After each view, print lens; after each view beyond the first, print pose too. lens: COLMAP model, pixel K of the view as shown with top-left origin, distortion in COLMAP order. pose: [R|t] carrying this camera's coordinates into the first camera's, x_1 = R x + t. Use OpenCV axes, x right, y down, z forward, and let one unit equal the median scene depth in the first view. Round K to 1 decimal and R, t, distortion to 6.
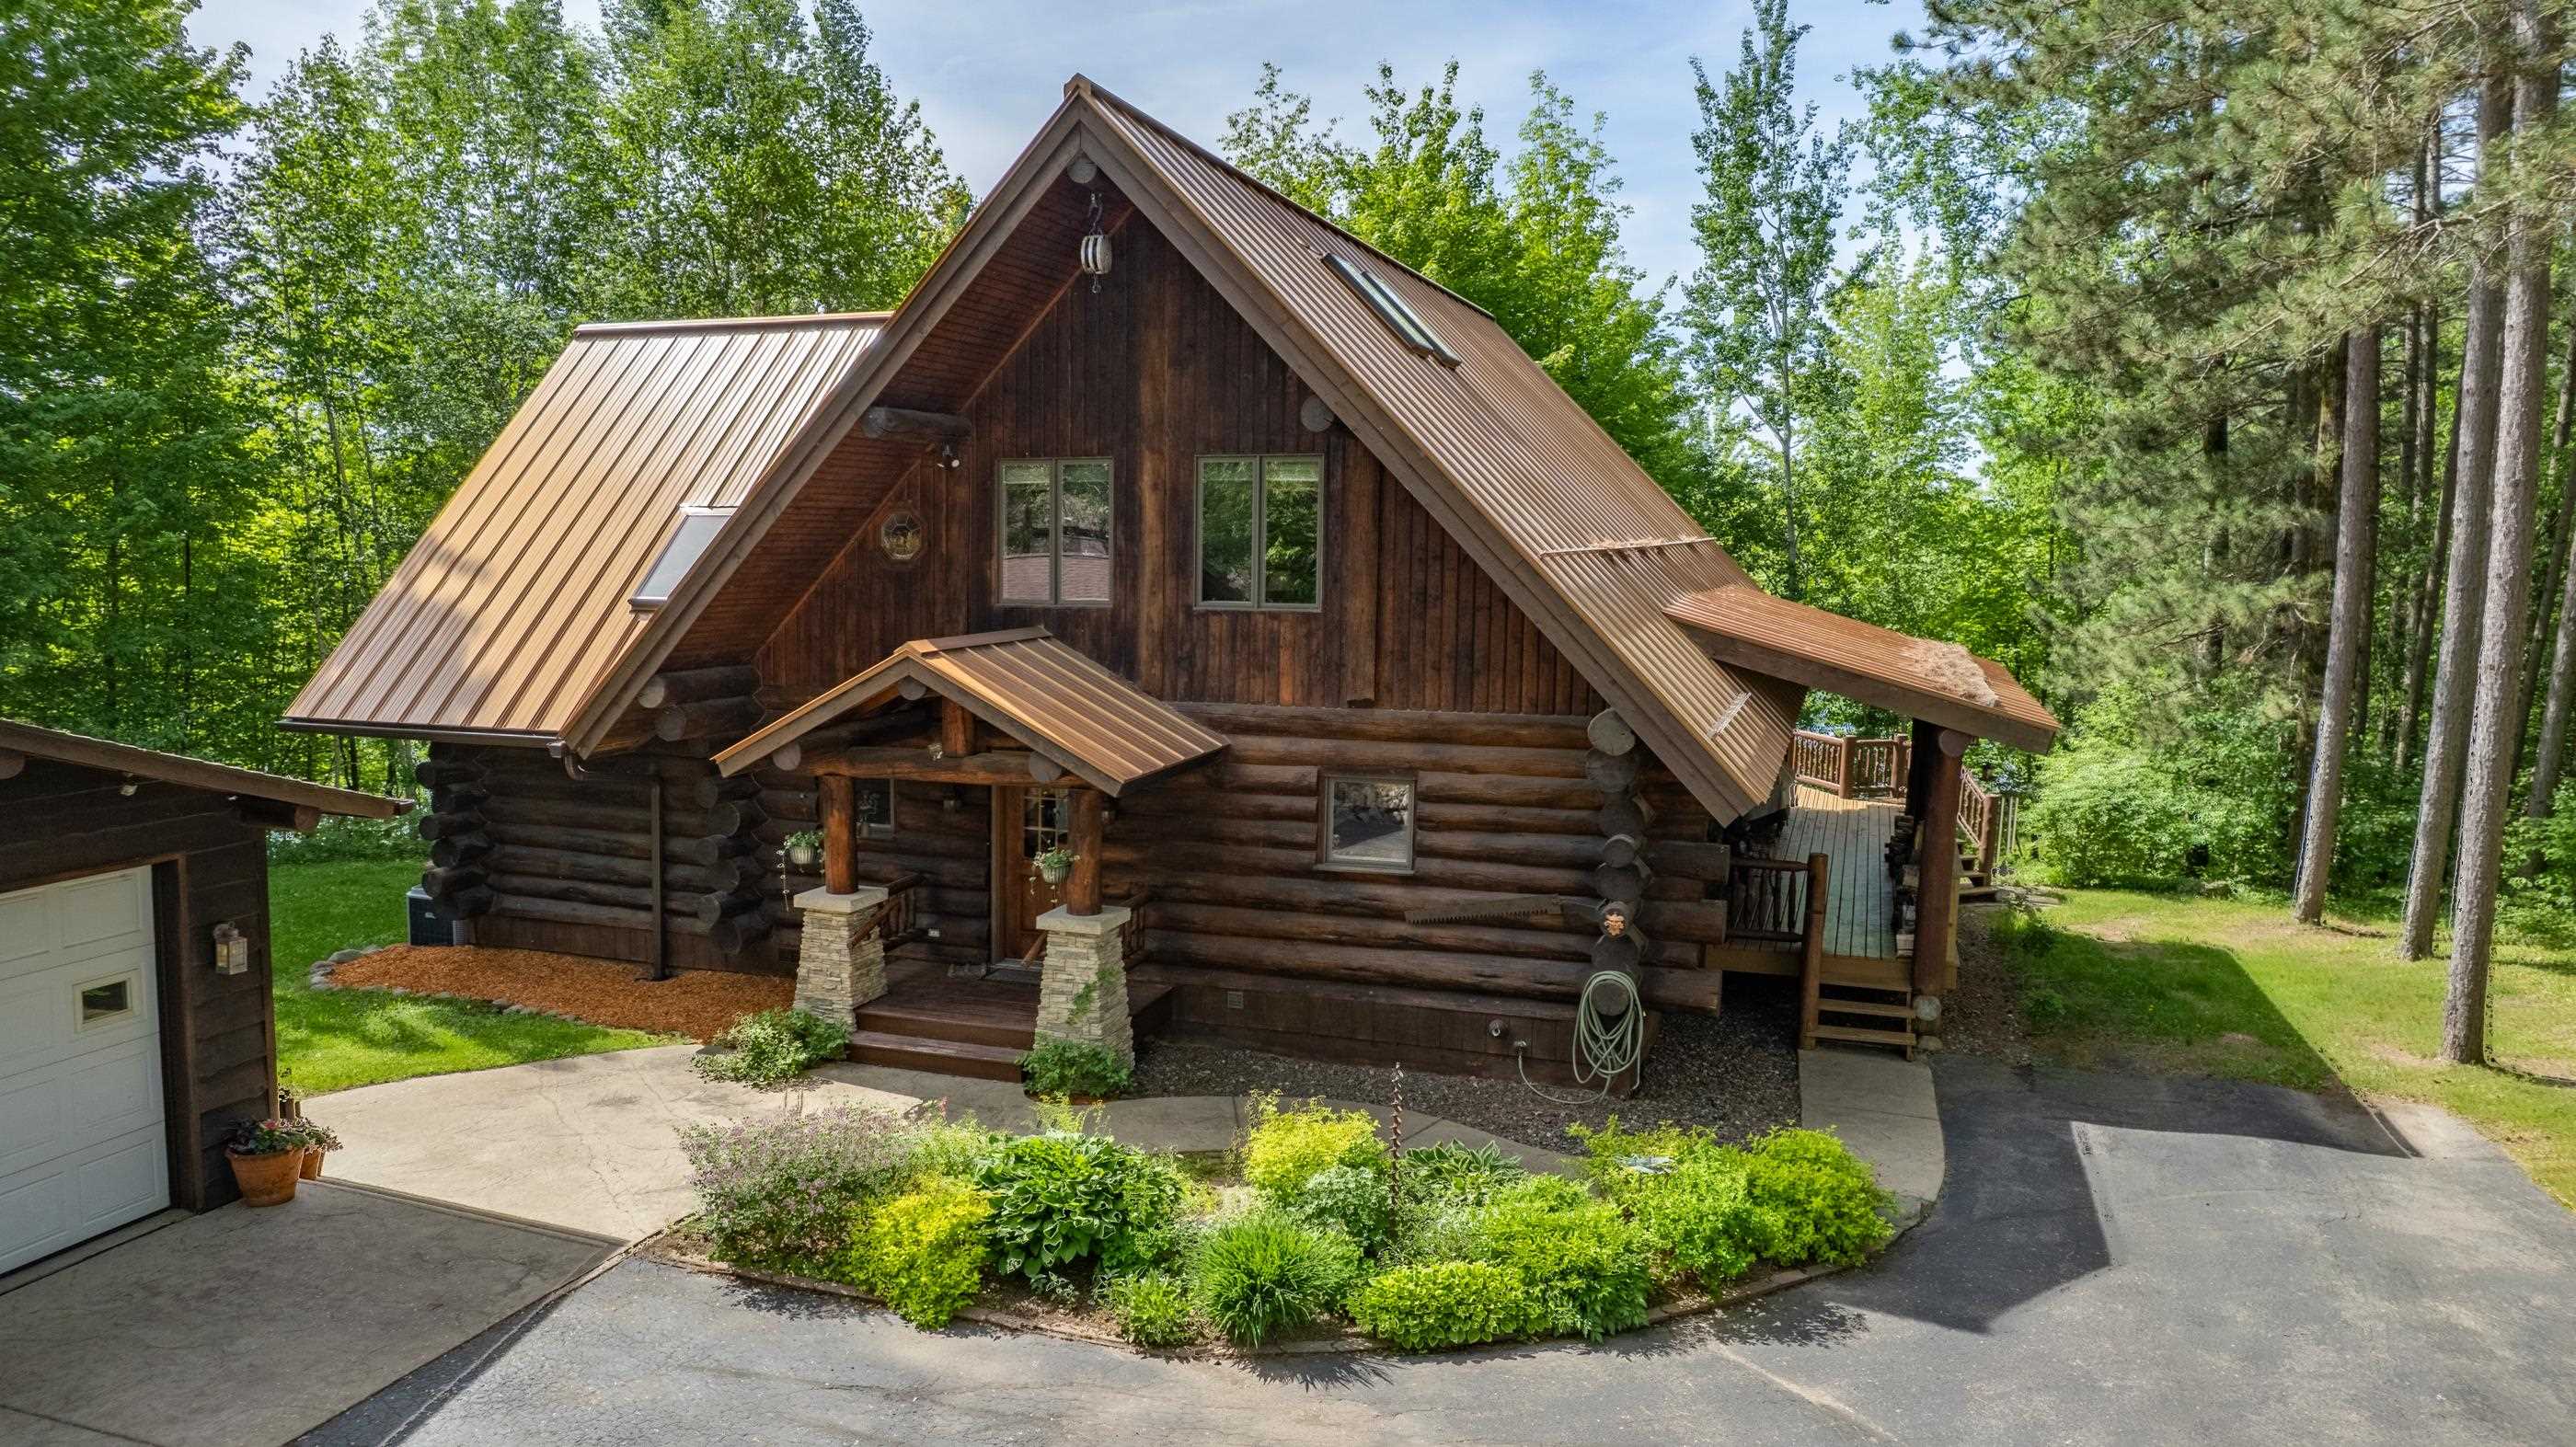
lens RADIAL K [[1668.0, 0, 1288.0], [0, 1668.0, 723.5], [0, 0, 1]] dist [-0.057173, 0.000387]
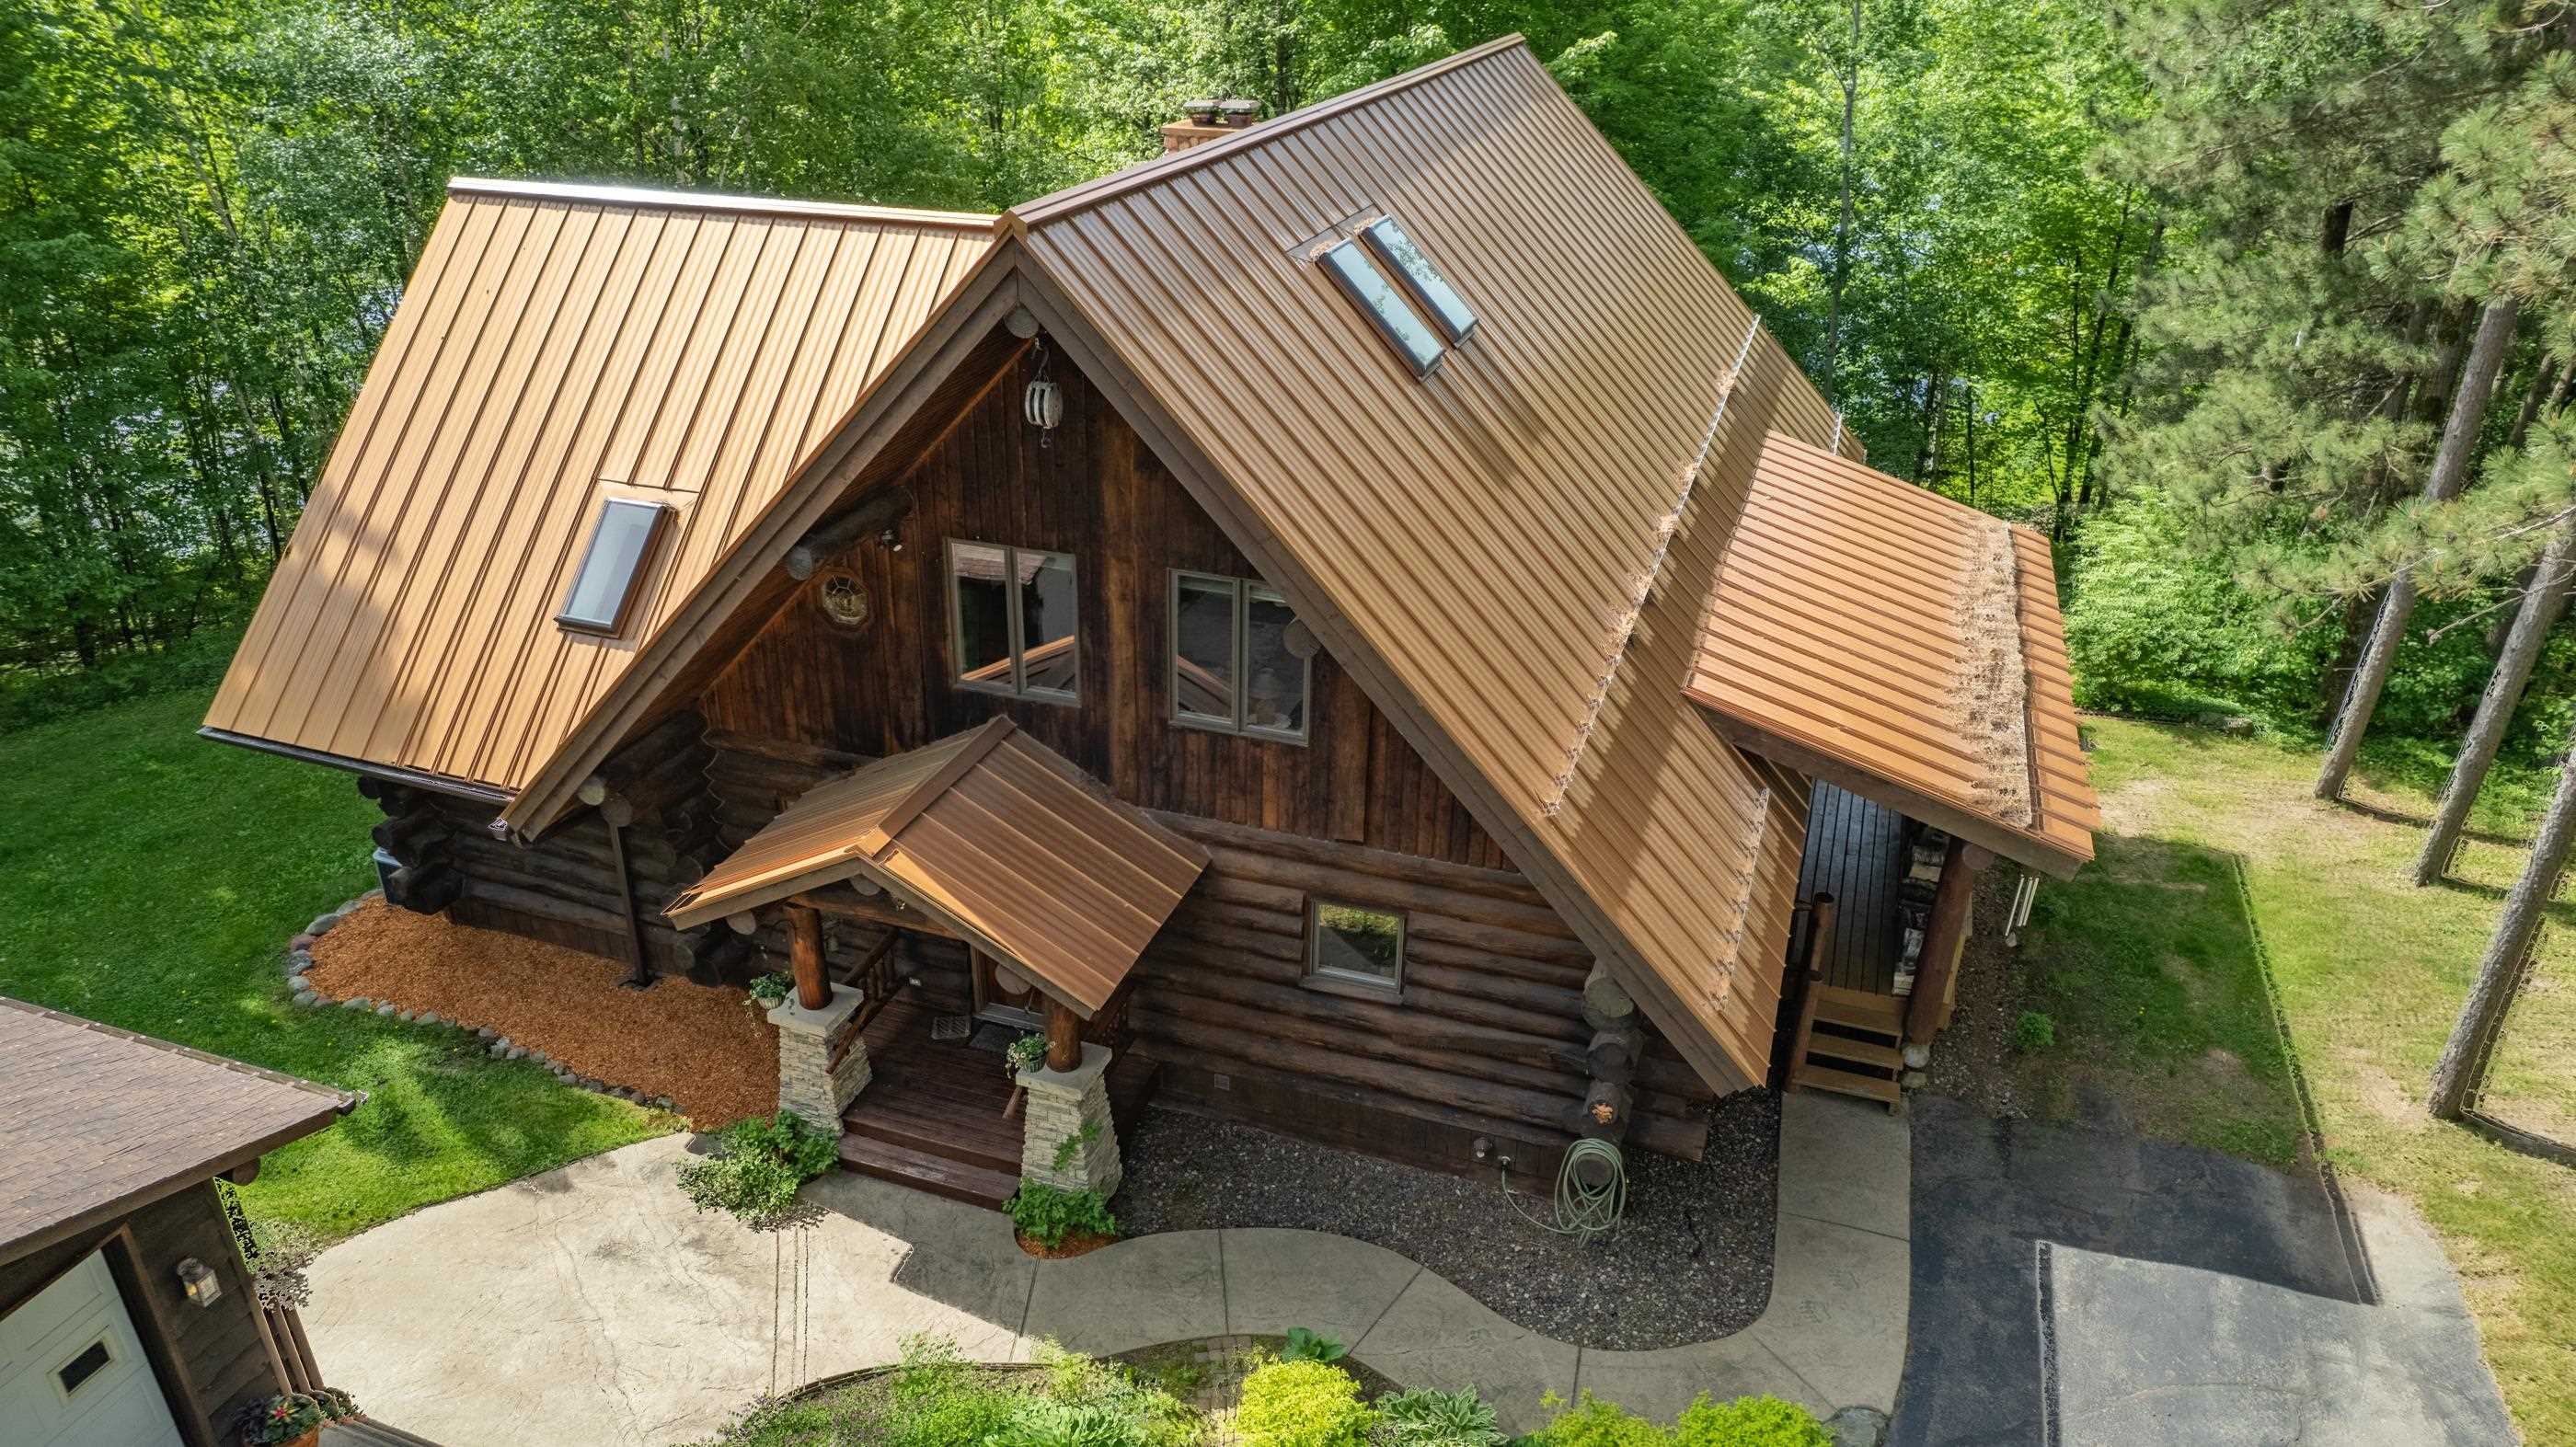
lens RADIAL K [[1678.3, 0, 1288.0], [0, 1678.3, 723.5], [0, 0, 1]] dist [-0.054757, 0.016813]
pose [[0.999996, 0.001442, -0.002423, 0.010976], [-0.000521, 0.939016, 0.343873, -0.390319], [0.002771, -0.343870, 0.939013, 0.135747]]
